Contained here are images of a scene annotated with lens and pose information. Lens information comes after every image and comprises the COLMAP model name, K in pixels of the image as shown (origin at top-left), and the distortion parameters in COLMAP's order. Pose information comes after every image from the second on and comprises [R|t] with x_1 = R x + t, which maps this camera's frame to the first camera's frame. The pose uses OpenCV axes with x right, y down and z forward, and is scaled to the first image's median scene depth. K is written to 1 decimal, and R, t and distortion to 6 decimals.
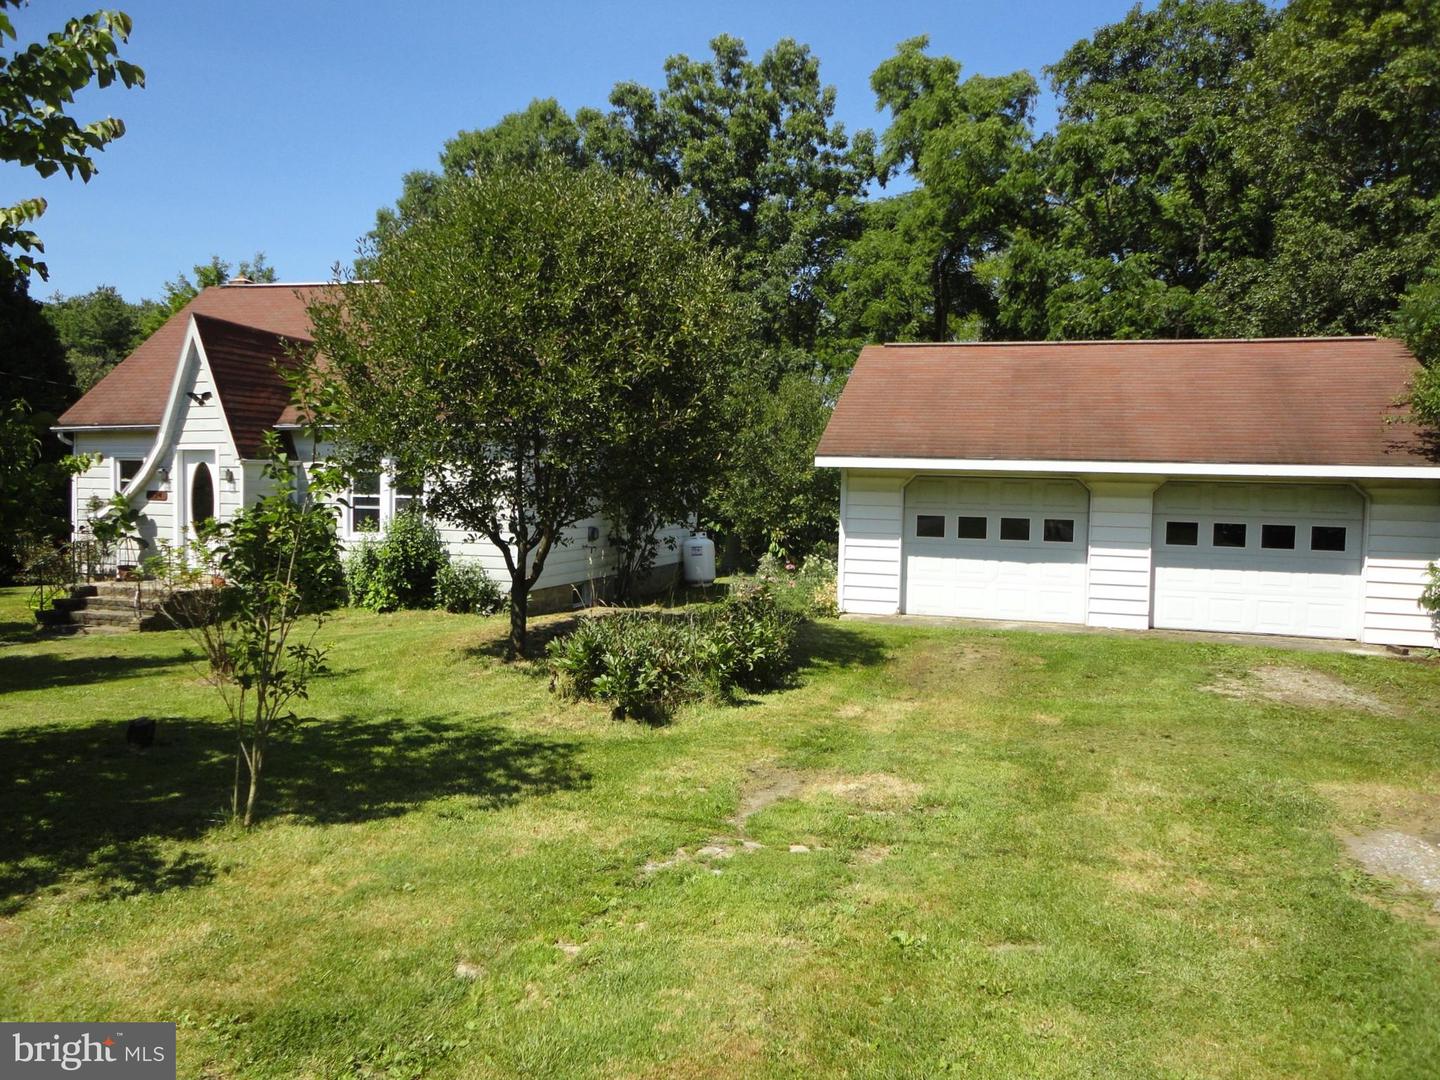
lens RADIAL K [[1100.4, 0, 715.2], [0, 1100.4, 530.3], [0, 0, 1]] dist [0.003090, 0.006022]
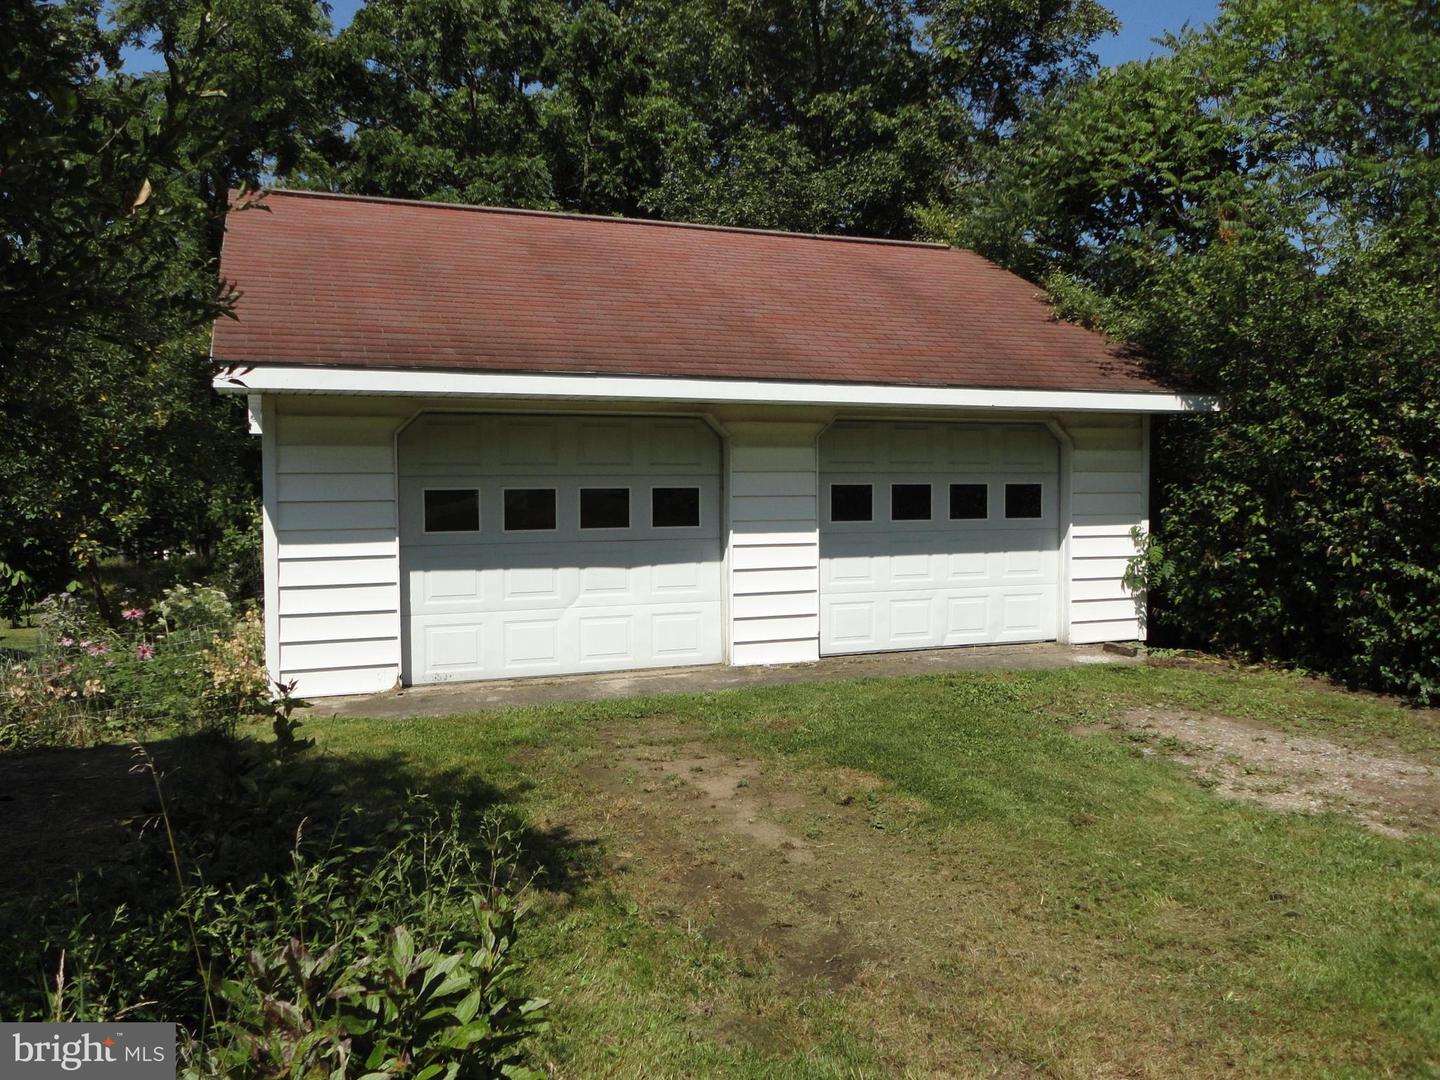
lens RADIAL K [[1100.4, 0, 715.2], [0, 1100.4, 530.3], [0, 0, 1]] dist [0.003090, 0.006022]
pose [[0.782076, -0.055845, 0.620676, -0.029040], [0.049571, 0.998396, 0.027368, -0.002516], [-0.621209, 0.009364, 0.783589, 0.520096]]
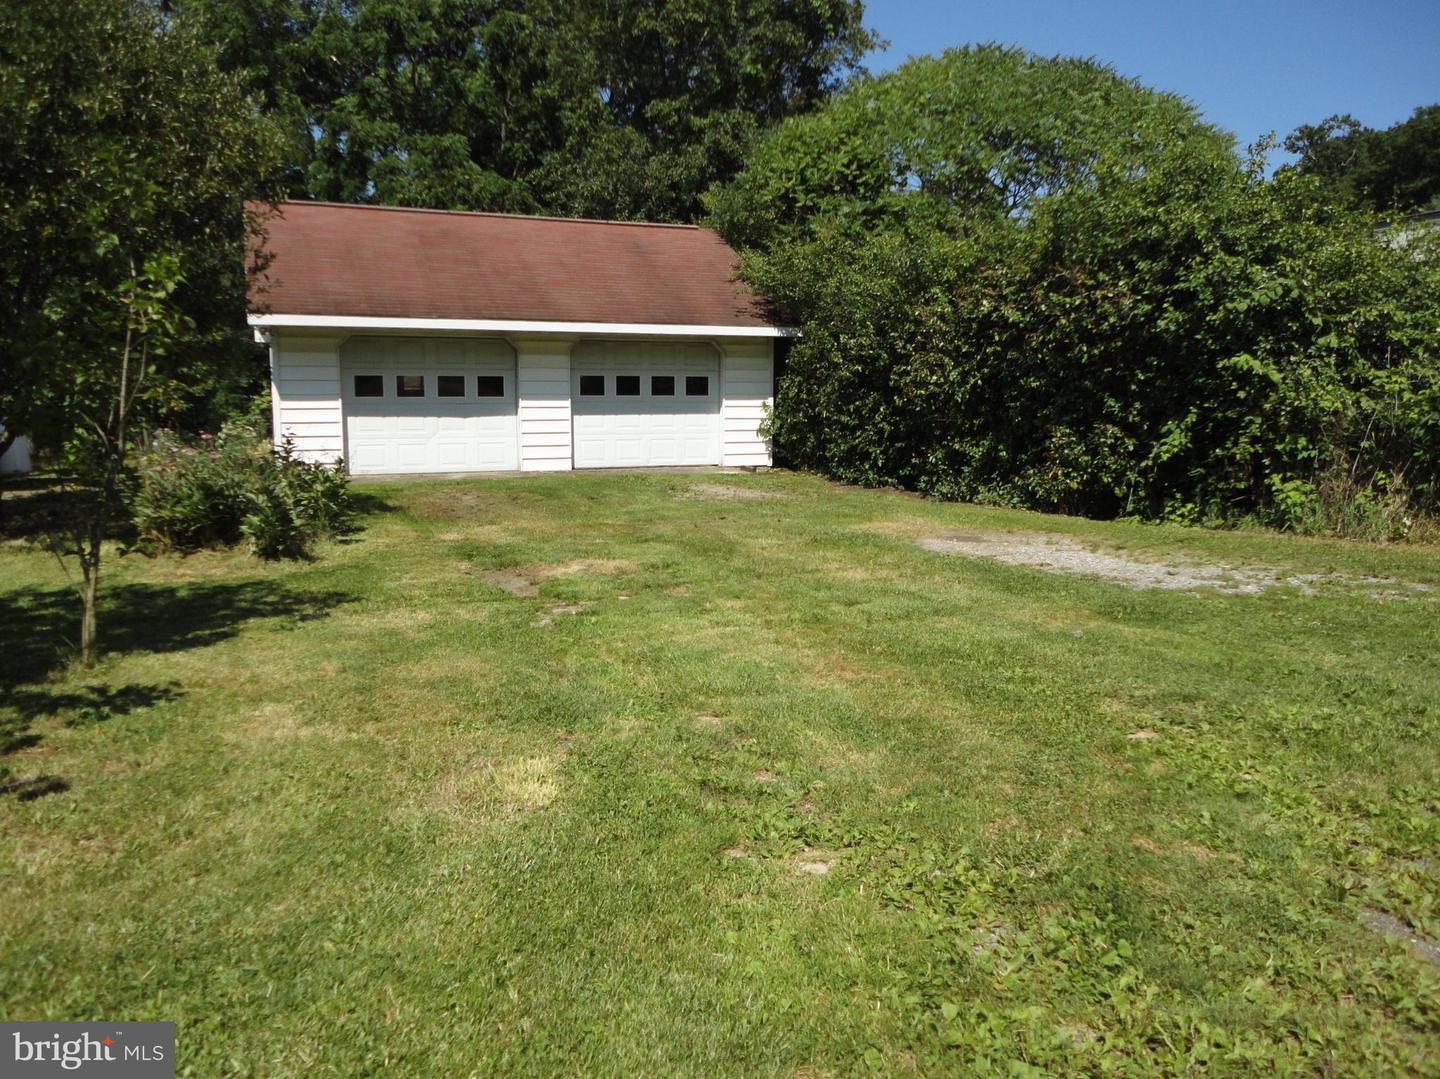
lens RADIAL K [[1110.3, 0, 736.7], [0, 1110.3, 530.9], [0, 0, 1]] dist [0.000361, 0.004369]
pose [[0.767054, -0.104111, 0.633079, -0.206289], [0.042527, 0.992826, 0.111746, 0.028967], [-0.640171, -0.058792, 0.765979, -0.007675]]
